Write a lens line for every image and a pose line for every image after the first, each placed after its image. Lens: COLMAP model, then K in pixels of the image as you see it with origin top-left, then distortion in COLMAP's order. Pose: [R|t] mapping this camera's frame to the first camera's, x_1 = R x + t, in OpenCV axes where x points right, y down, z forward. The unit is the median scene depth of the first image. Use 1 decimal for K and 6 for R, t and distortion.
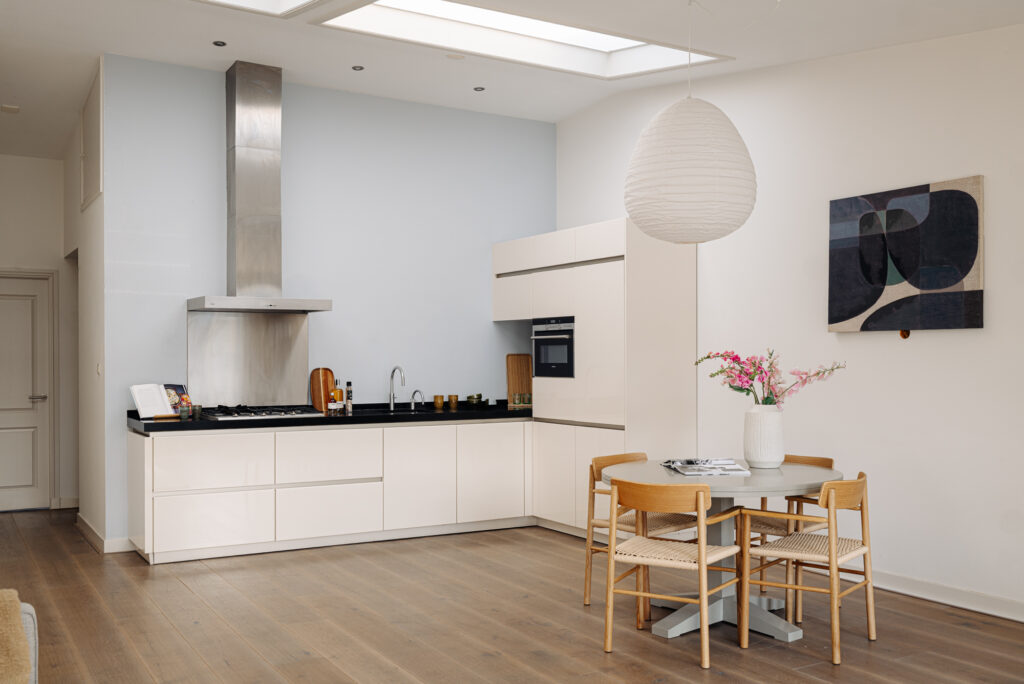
lens RADIAL K [[982.2, 0, 510.7], [0, 982.2, 361.2], [0, 0, 1]] dist [-0.012320, 0.000000]
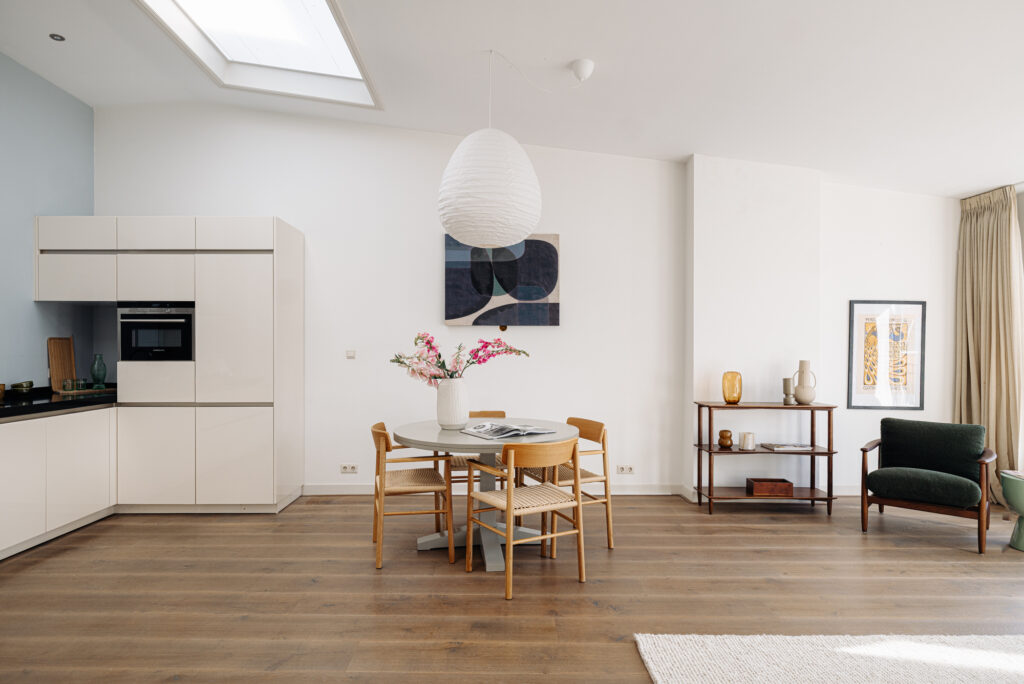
lens RADIAL K [[568.1, 0, 498.9], [0, 568.1, 352.3], [0, 0, 1]] dist [0.000038, 0.000885]
pose [[0.510213, -0.001370, 0.860047, -0.353808], [0.000654, 0.999999, 0.001205, 0.009129], [-0.860048, -0.000052, 0.510214, 0.512707]]
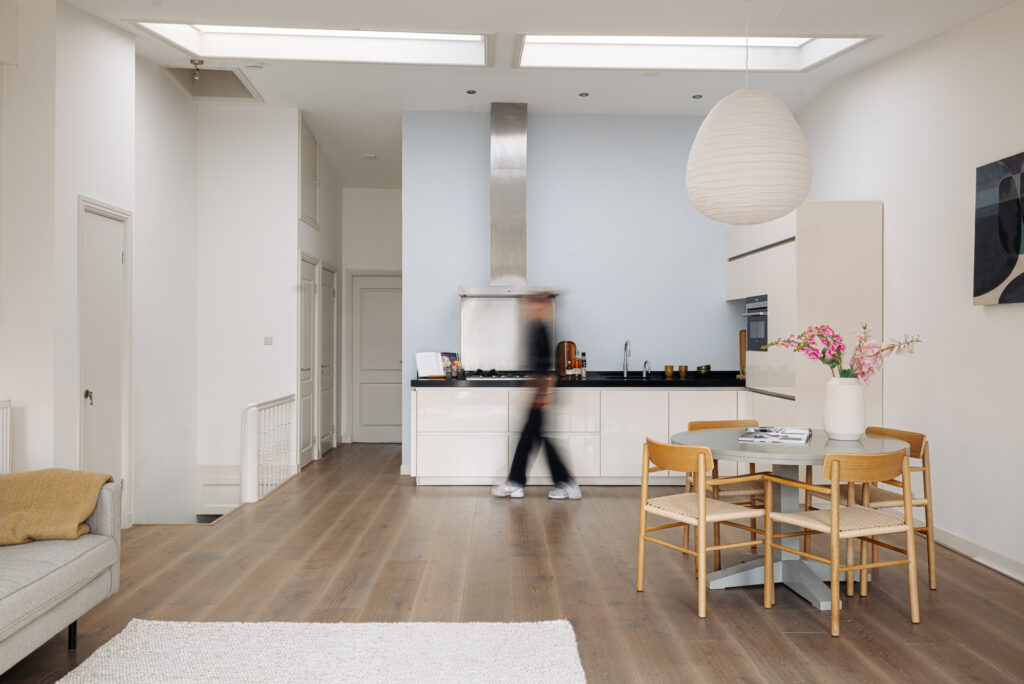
lens RADIAL K [[839.8, 0, 500.7], [0, 839.8, 331.0], [0, 0, 1]] dist [-0.002572, -0.000021]
pose [[0.865799, -0.000897, -0.500391, 0.336611], [-0.004045, 0.999953, -0.008791, 0.004694], [0.500376, 0.009635, 0.865755, 0.060651]]
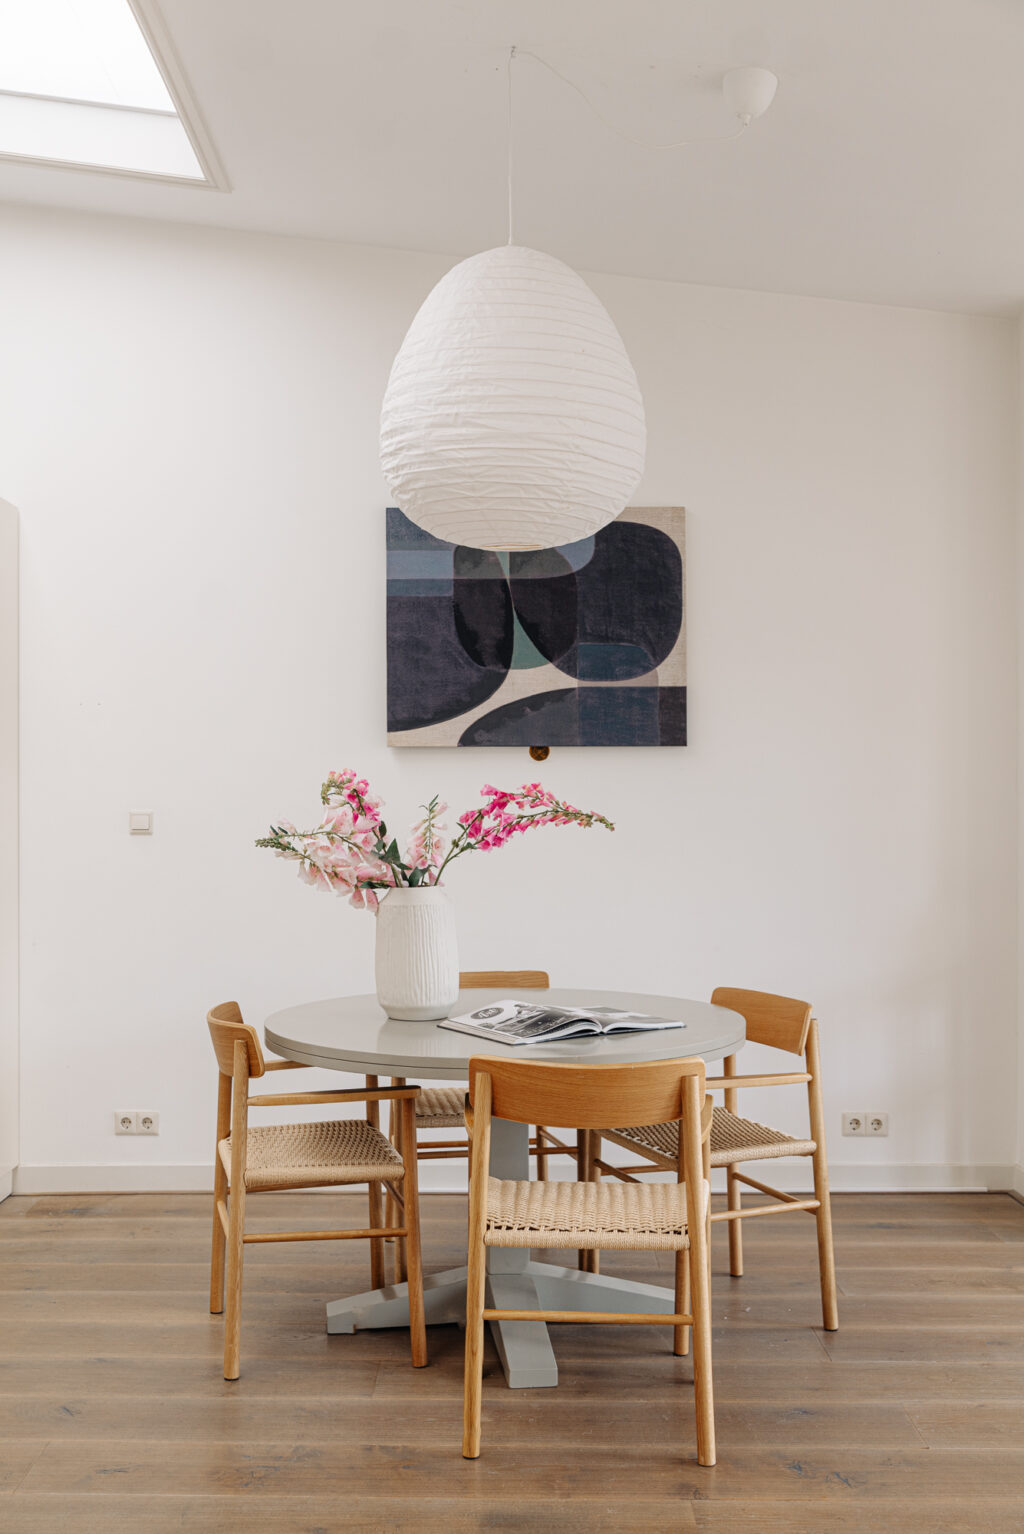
lens RADIAL K [[1530.0, 0, 492.1], [0, 1530.0, 776.9], [0, 0, 1]] dist [-0.004059, 0.000000]
pose [[0.522274, 0.016170, 0.852624, -0.377493], [0.004002, 0.999763, -0.021413, 0.006161], [-0.852768, 0.014596, 0.522086, 0.508158]]
